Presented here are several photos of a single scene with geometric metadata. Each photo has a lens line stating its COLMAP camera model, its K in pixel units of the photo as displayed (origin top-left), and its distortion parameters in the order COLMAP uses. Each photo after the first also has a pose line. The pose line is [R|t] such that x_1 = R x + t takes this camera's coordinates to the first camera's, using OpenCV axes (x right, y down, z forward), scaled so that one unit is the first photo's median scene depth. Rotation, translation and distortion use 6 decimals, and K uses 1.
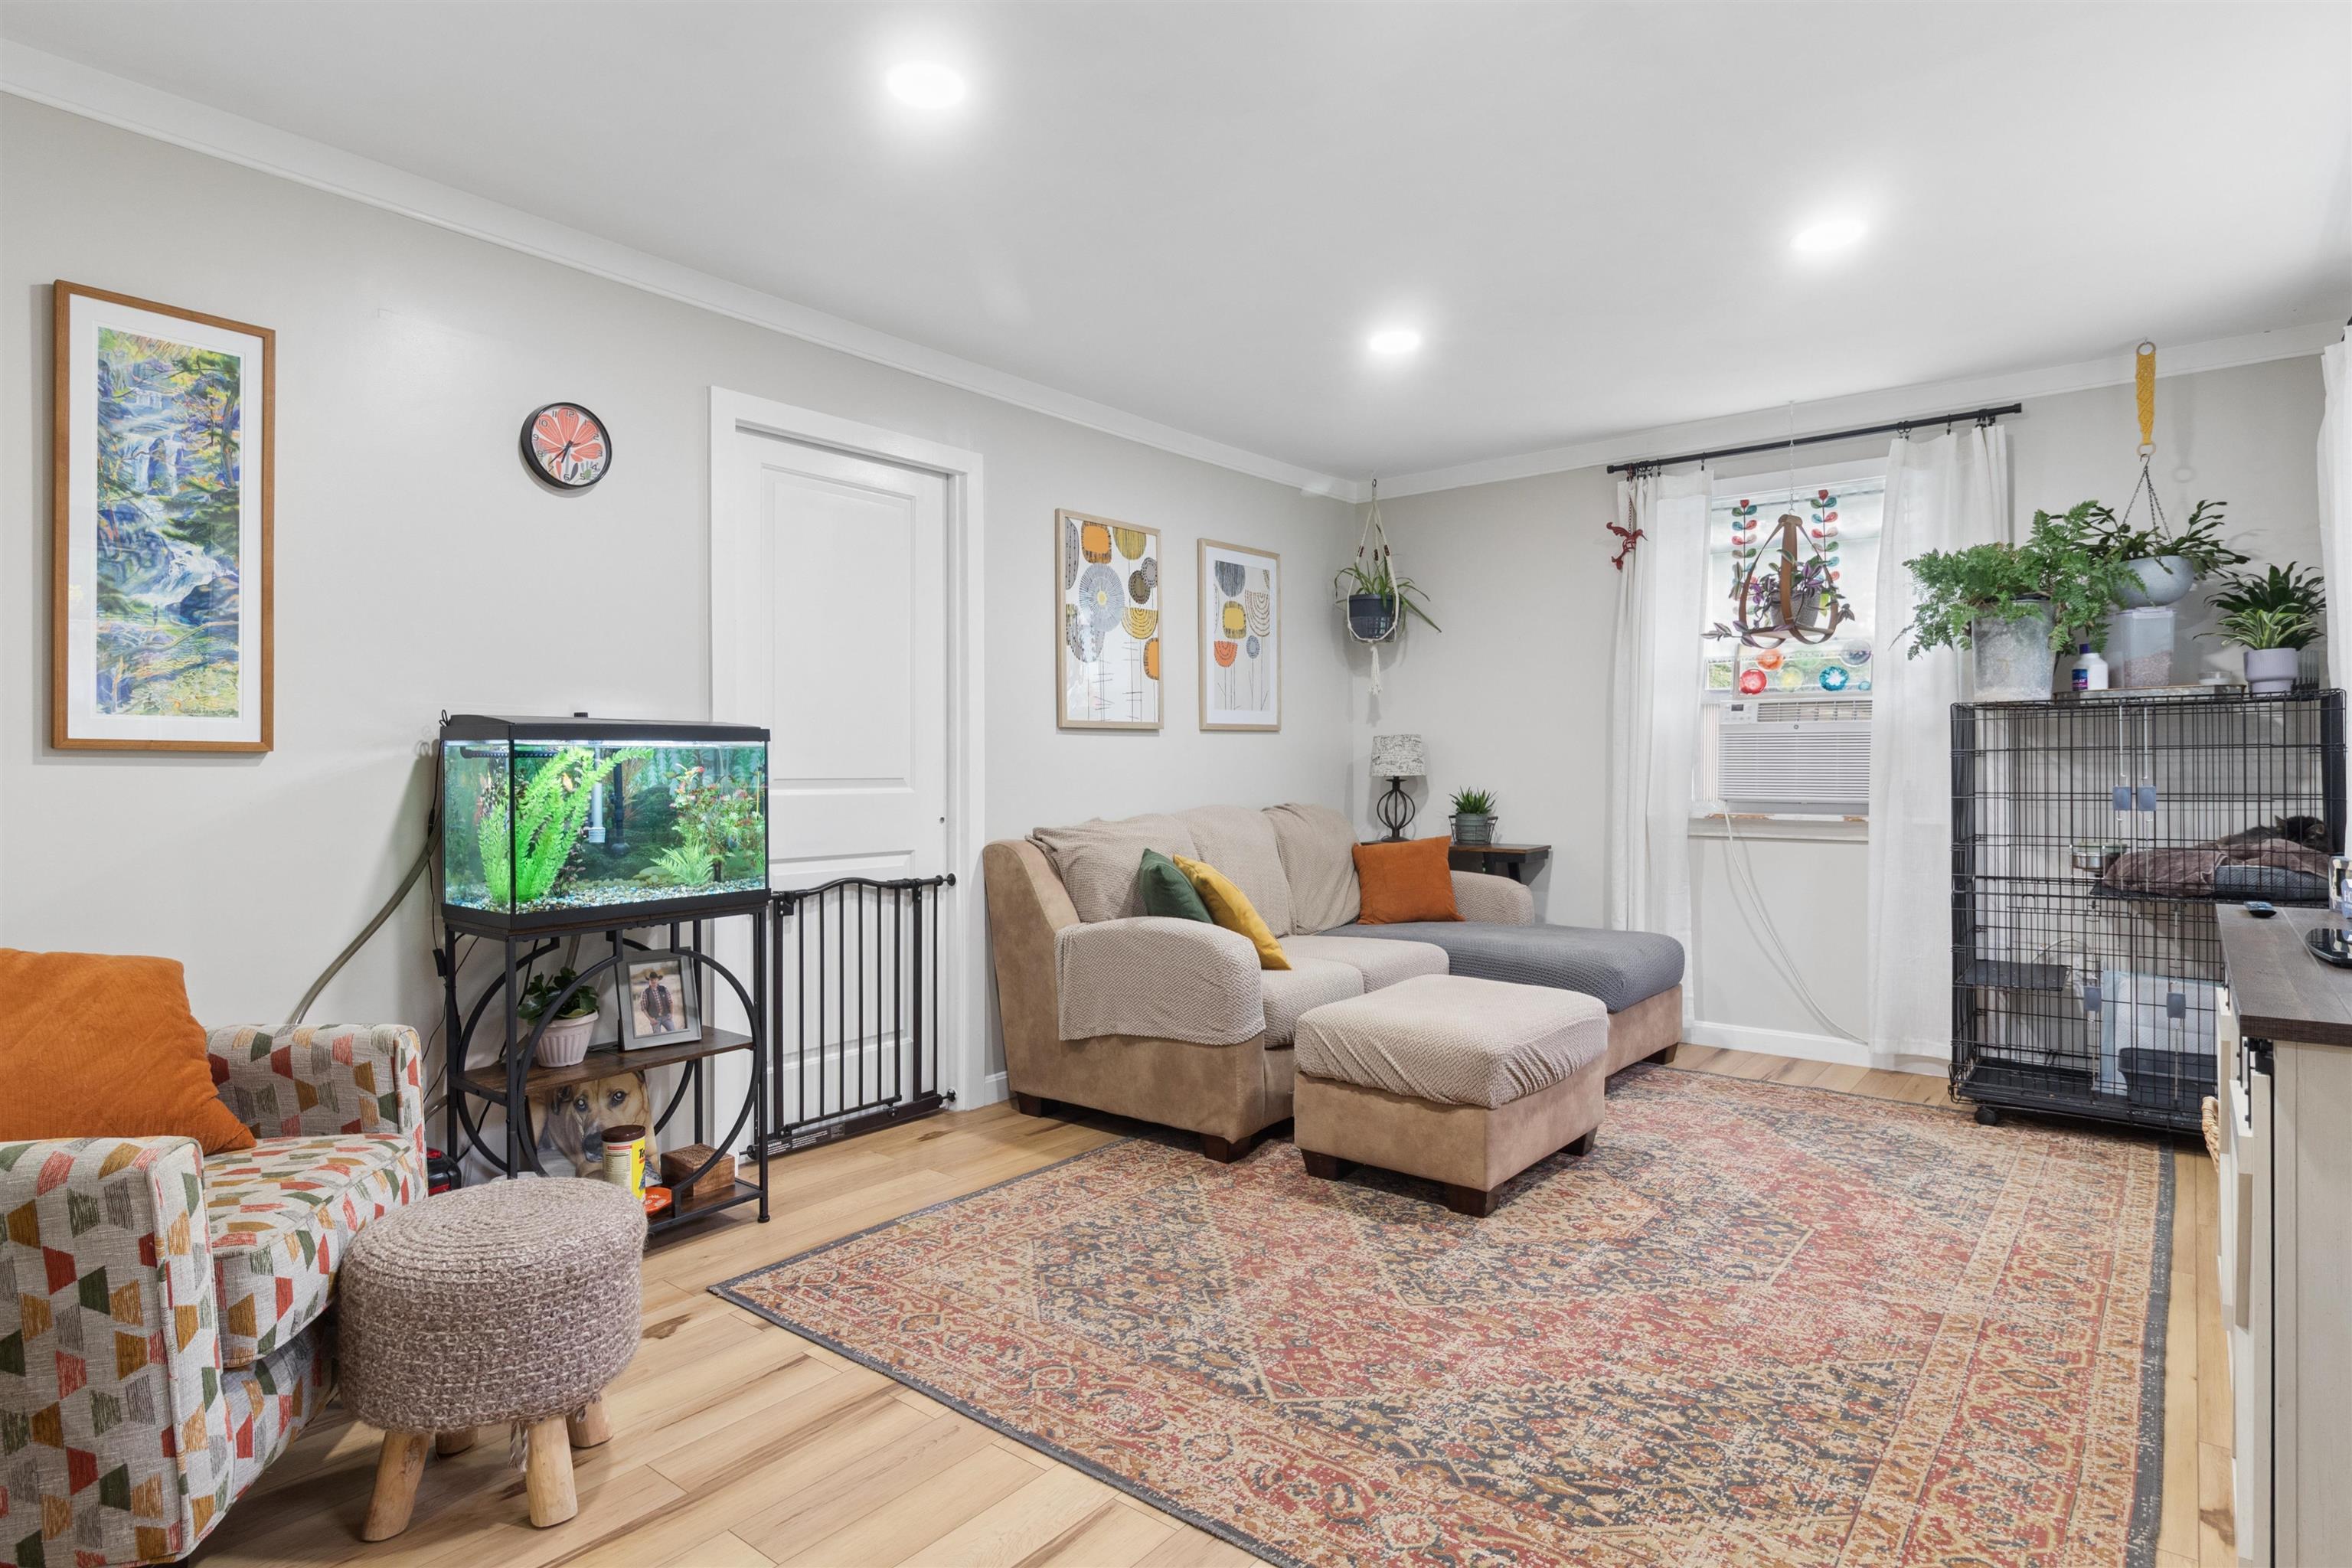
lens RADIAL K [[1265.0, 0, 1218.9], [0, 1265.0, 771.9], [0, 0, 1]] dist [0.003534, -0.000751]
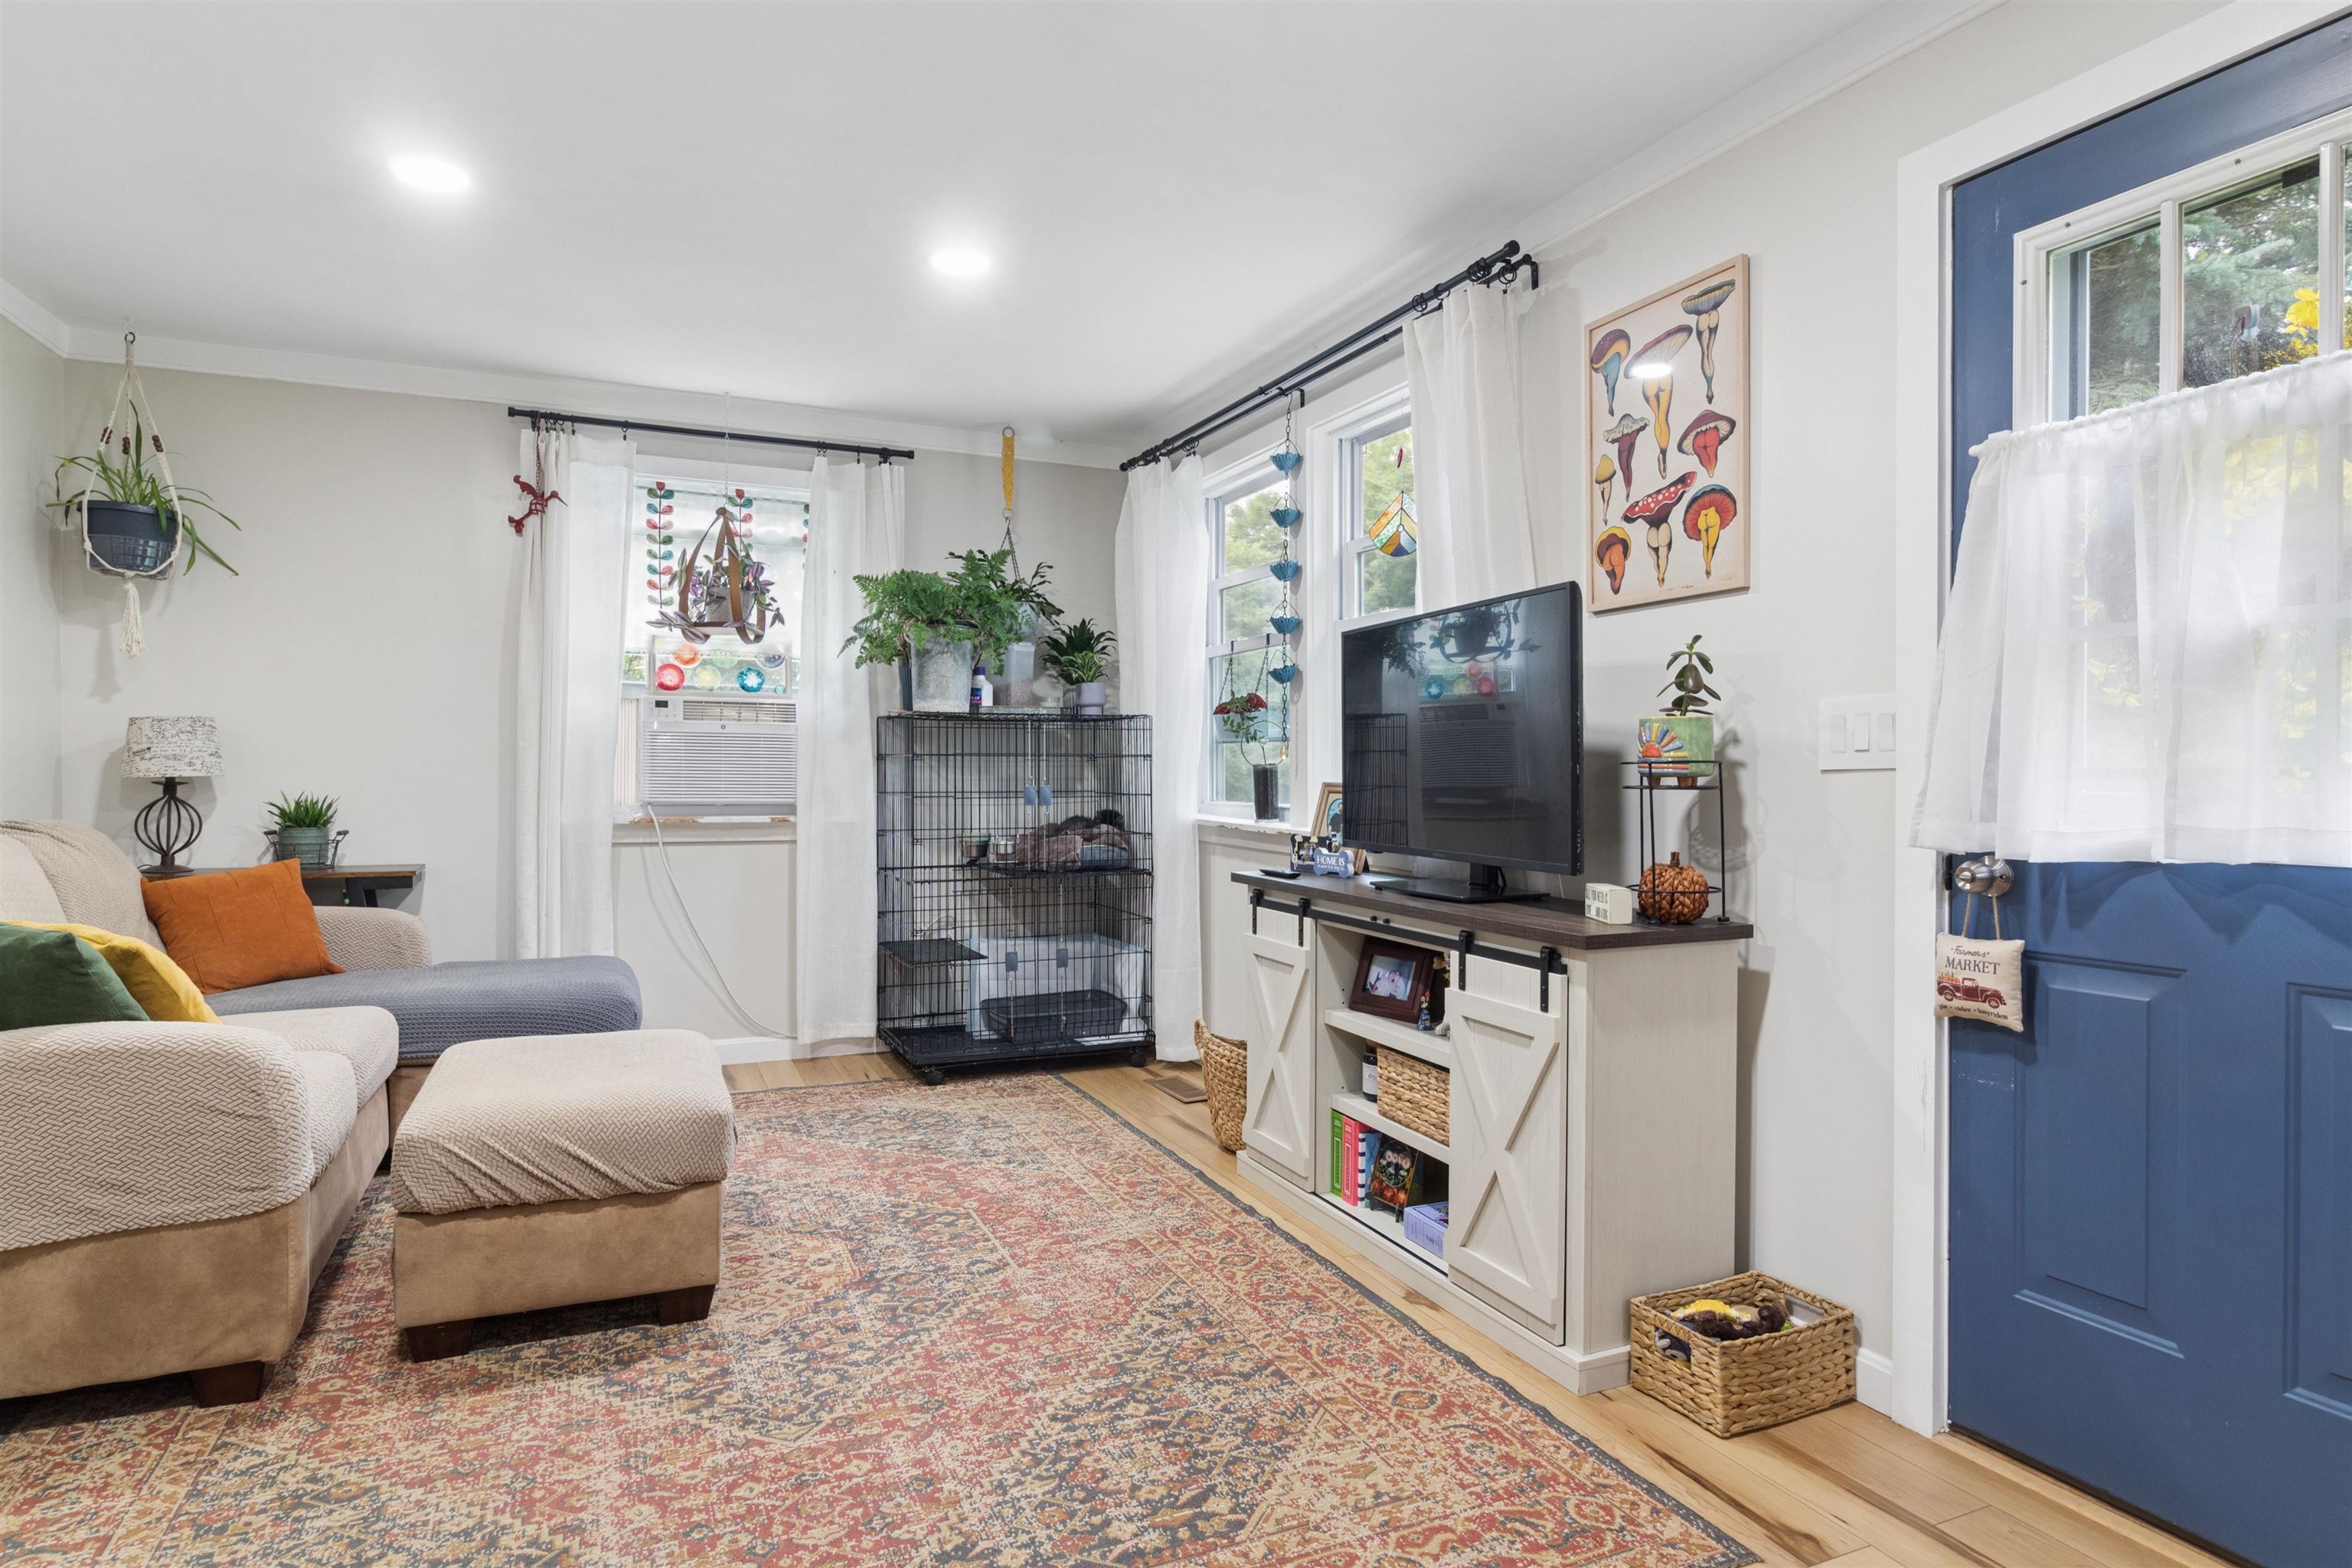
lens RADIAL K [[1265.0, 0, 1188.4], [0, 1265.0, 783.2], [0, 0, 1]] dist [0.003534, -0.000751]
pose [[0.475745, -0.003458, 0.879577, -0.397993], [-0.003833, 0.999975, 0.006004, 0.001160], [-0.879575, -0.006227, 0.475719, 0.374191]]
